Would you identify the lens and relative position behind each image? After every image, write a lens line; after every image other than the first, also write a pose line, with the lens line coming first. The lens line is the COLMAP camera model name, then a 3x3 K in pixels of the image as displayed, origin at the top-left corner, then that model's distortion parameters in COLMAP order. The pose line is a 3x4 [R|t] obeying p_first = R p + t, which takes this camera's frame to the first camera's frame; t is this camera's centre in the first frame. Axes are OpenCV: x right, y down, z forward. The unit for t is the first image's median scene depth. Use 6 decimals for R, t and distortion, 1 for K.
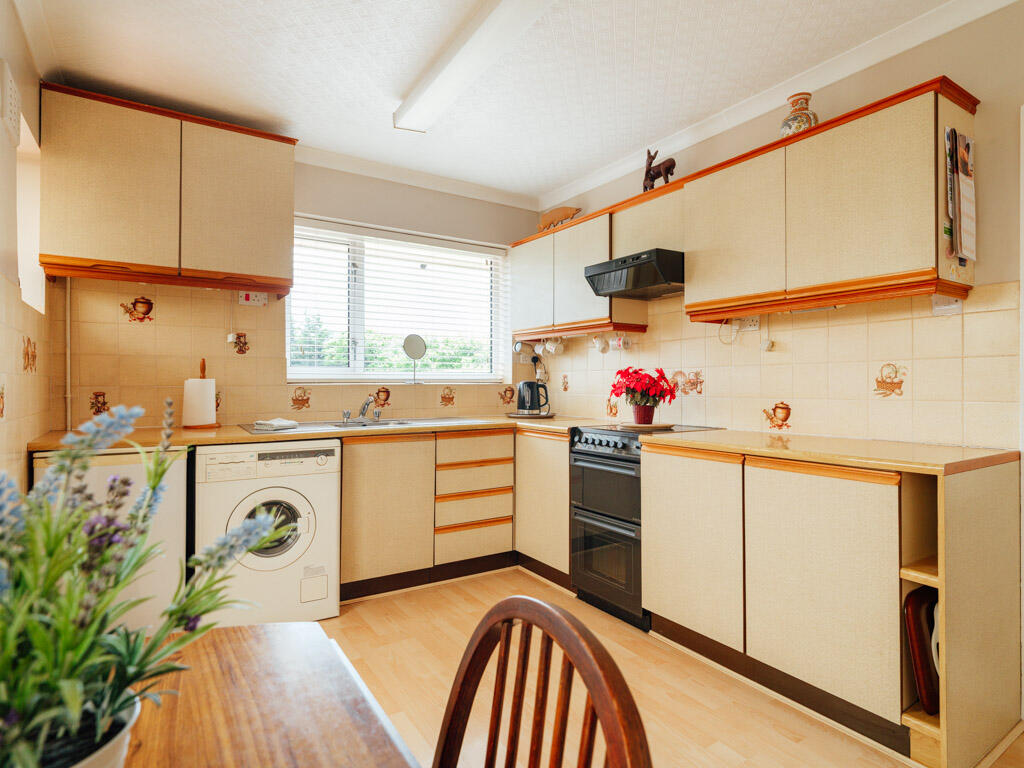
lens RADIAL K [[555.8, 0, 510.0], [0, 555.8, 381.2], [0, 0, 1]] dist [0.003679, 0.000224]
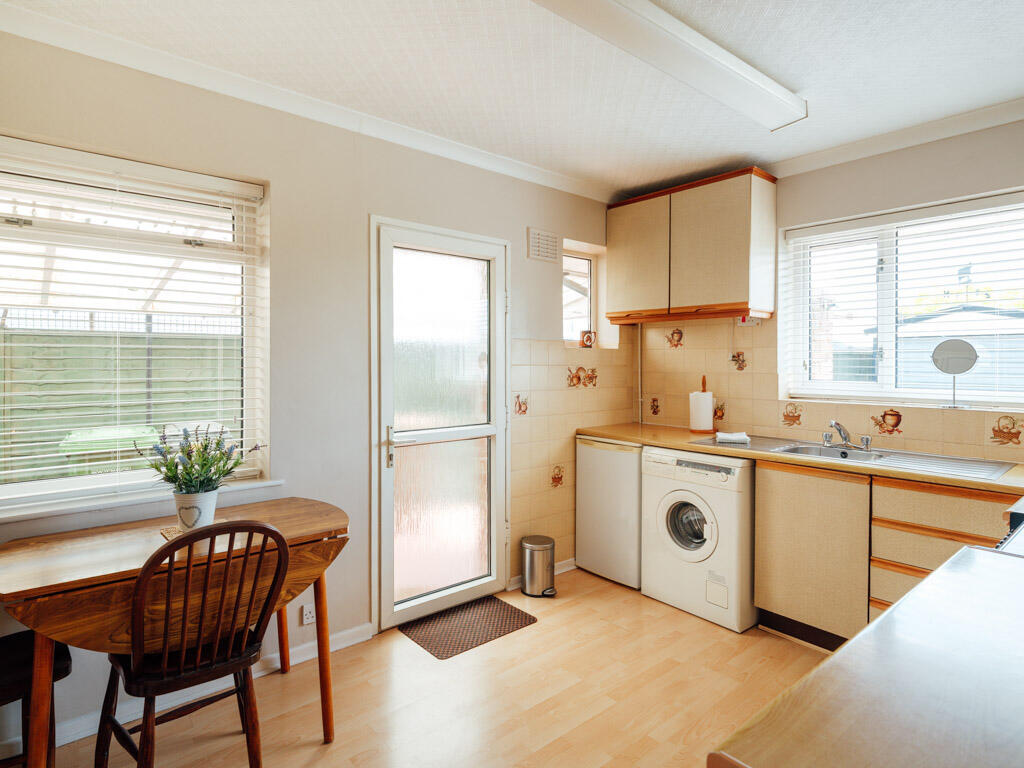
lens RADIAL K [[561.8, 0, 510.0], [0, 561.8, 367.8], [0, 0, 1]] dist [0.002998, 0.000333]
pose [[0.129713, 0.009737, -0.991504, 0.602269], [0.000689, 0.999951, 0.009910, -0.068678], [0.991551, -0.001969, 0.129700, 0.414400]]
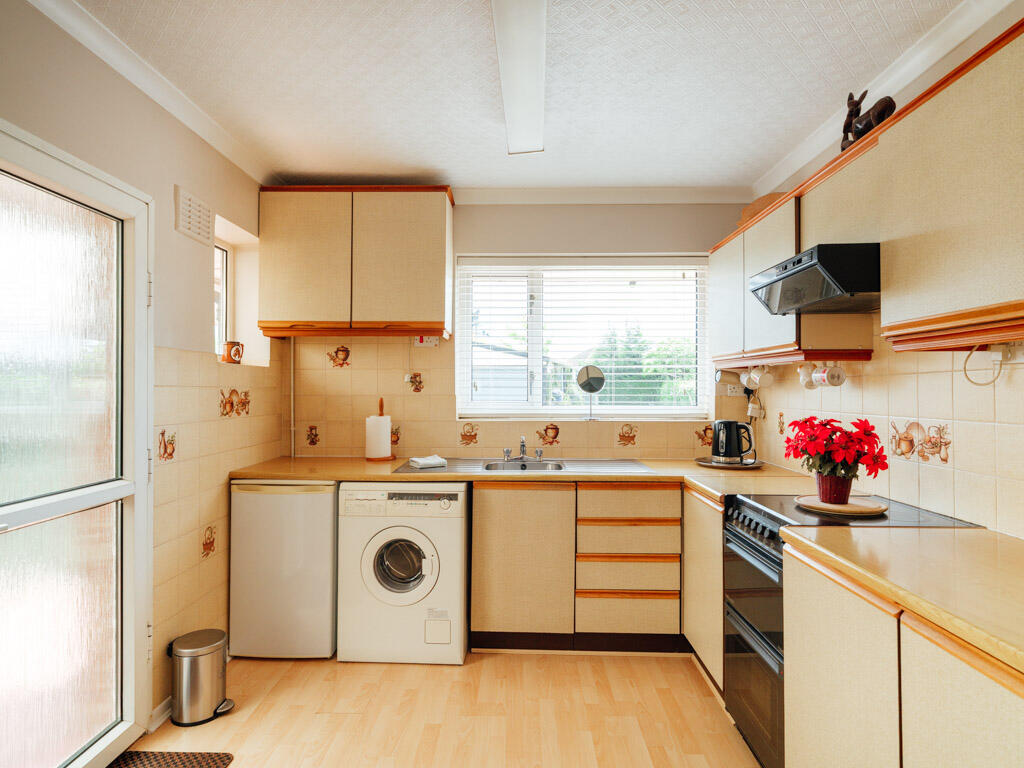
lens RADIAL K [[553.1, 0, 512.0], [0, 553.1, 384.0], [0, 0, 1]] dist [-0.000055, -0.002234]
pose [[0.829227, -0.003888, -0.558899, 0.285407], [0.000785, 0.999983, -0.005791, -0.061049], [0.558912, 0.004363, 0.829216, 0.220157]]
